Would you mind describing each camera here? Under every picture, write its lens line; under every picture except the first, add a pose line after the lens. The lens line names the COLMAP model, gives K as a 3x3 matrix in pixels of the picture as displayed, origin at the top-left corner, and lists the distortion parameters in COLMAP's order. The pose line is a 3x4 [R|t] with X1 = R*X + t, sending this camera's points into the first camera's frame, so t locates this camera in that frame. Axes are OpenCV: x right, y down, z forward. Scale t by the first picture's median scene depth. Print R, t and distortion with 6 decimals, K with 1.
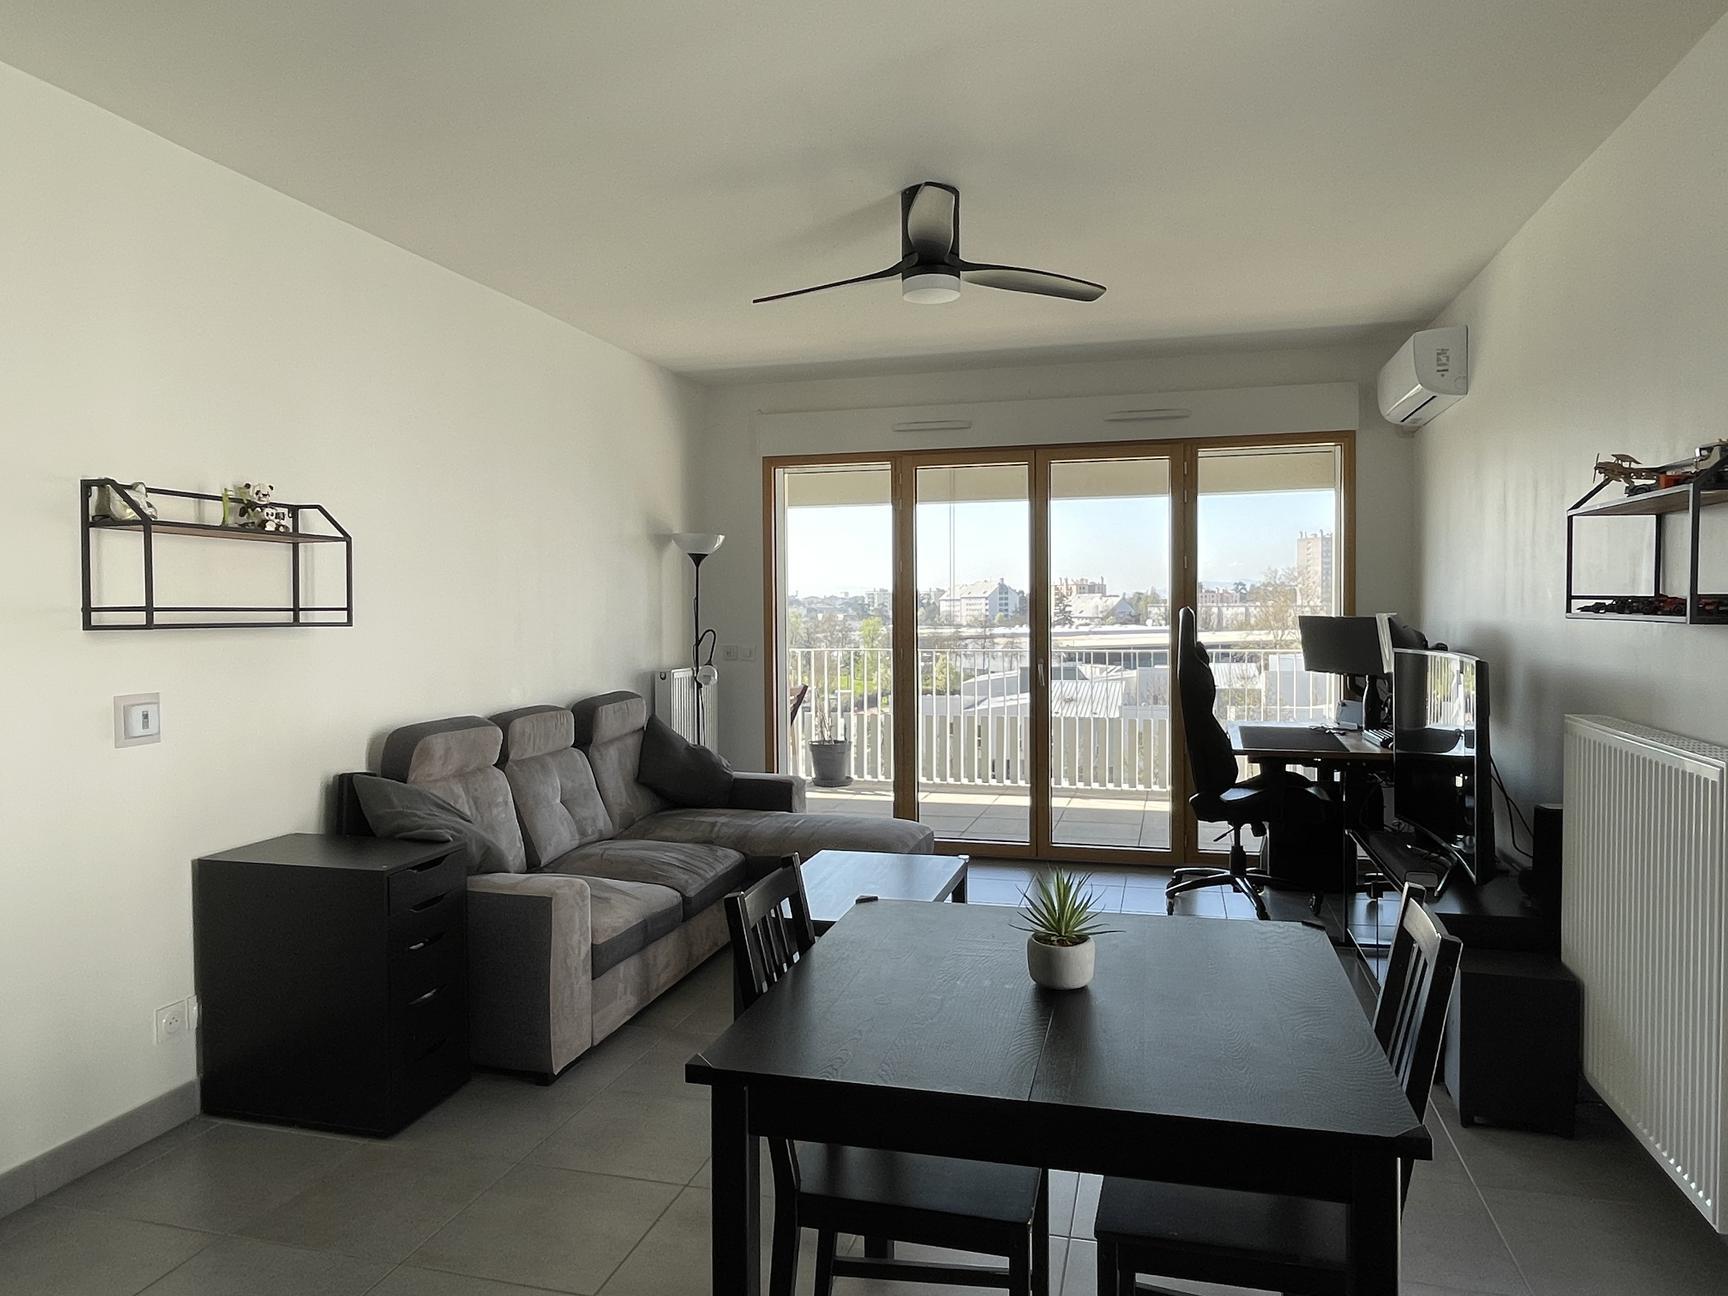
lens RADIAL K [[1122.3, 0, 866.2], [0, 1122.3, 641.7], [0, 0, 1]] dist [-0.000799, -0.000247]
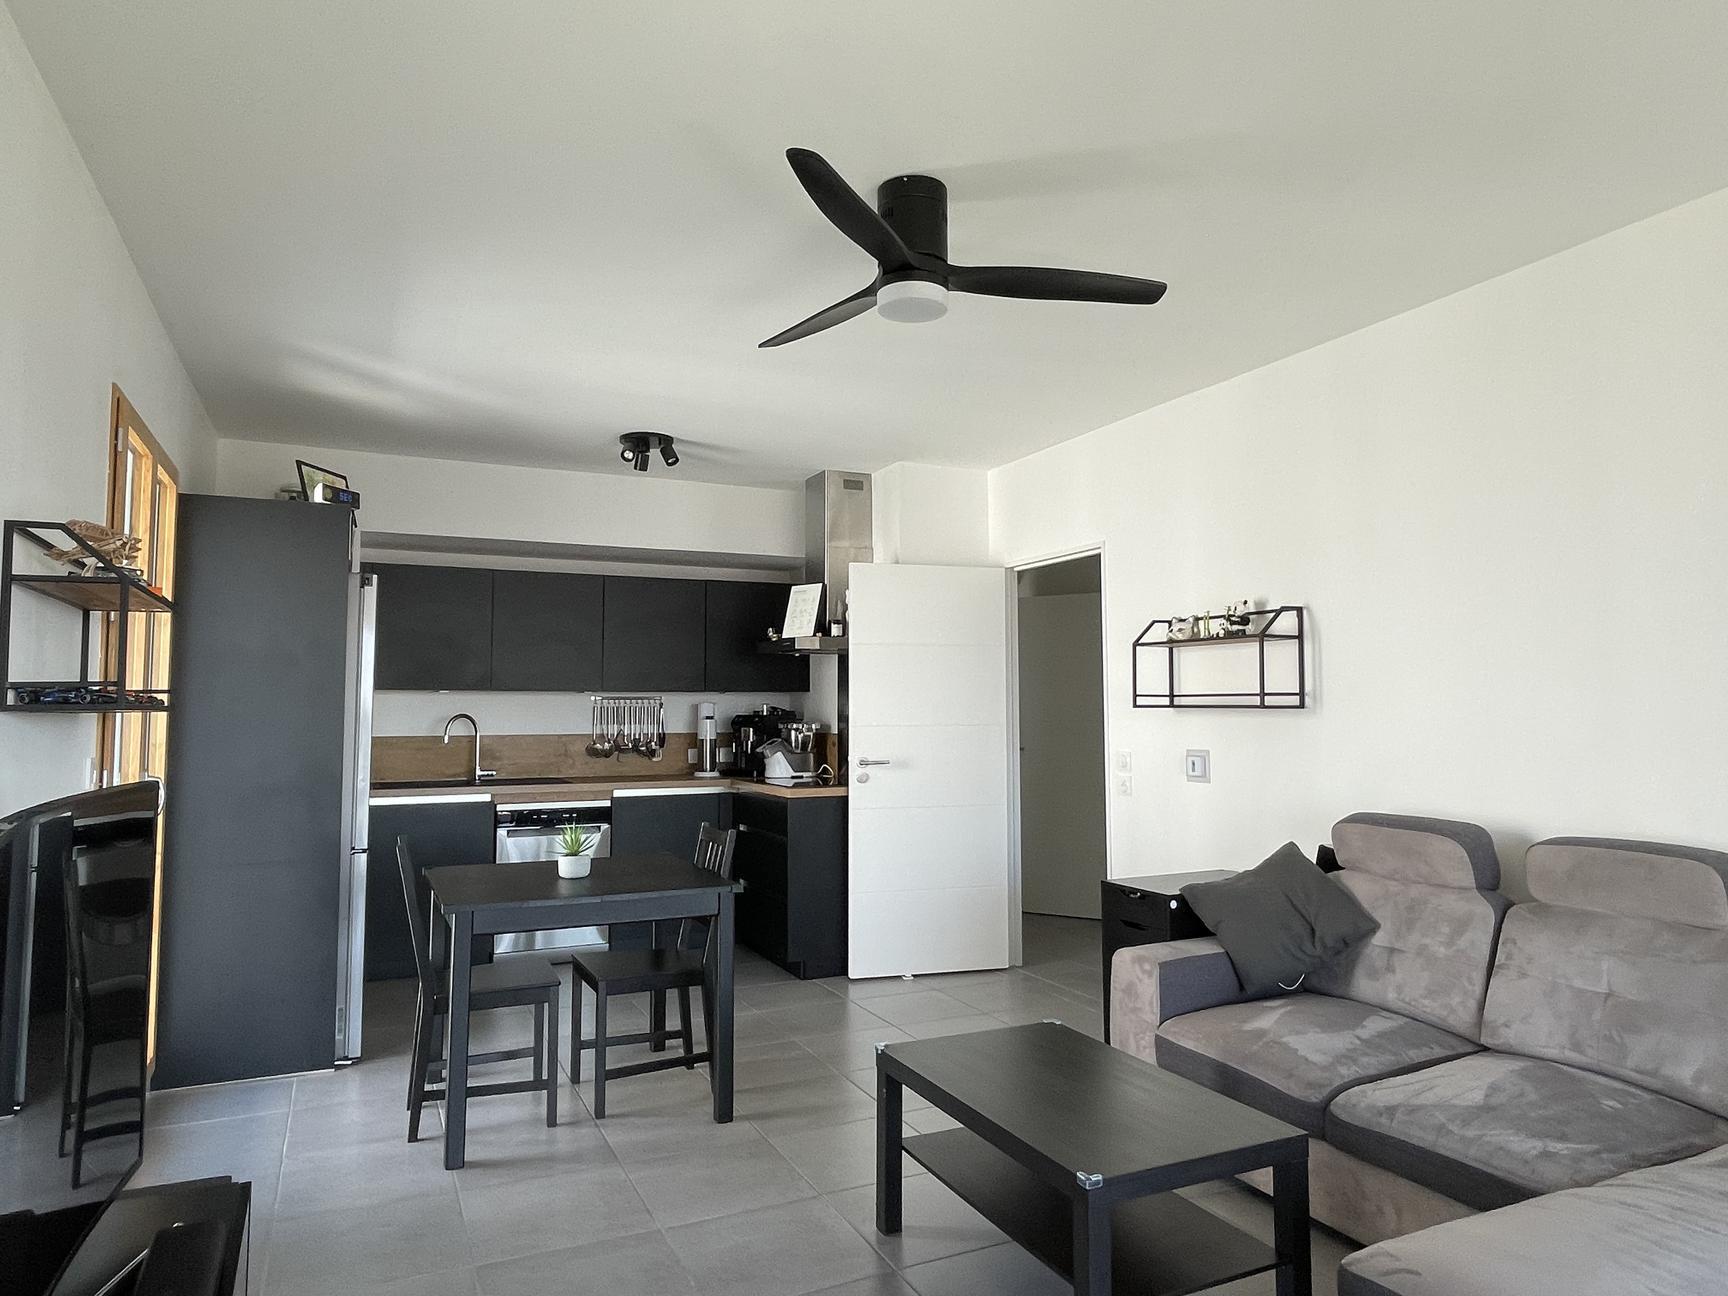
lens RADIAL K [[1064.0, 0, 863.7], [0, 1064.0, 645.1], [0, 0, 1]] dist [-0.001411, -0.000073]
pose [[-0.769054, -0.024015, -0.638733, 0.616204], [-0.008321, 0.999585, -0.027564, -0.050229], [0.639130, -0.015883, -0.768935, 1.721565]]
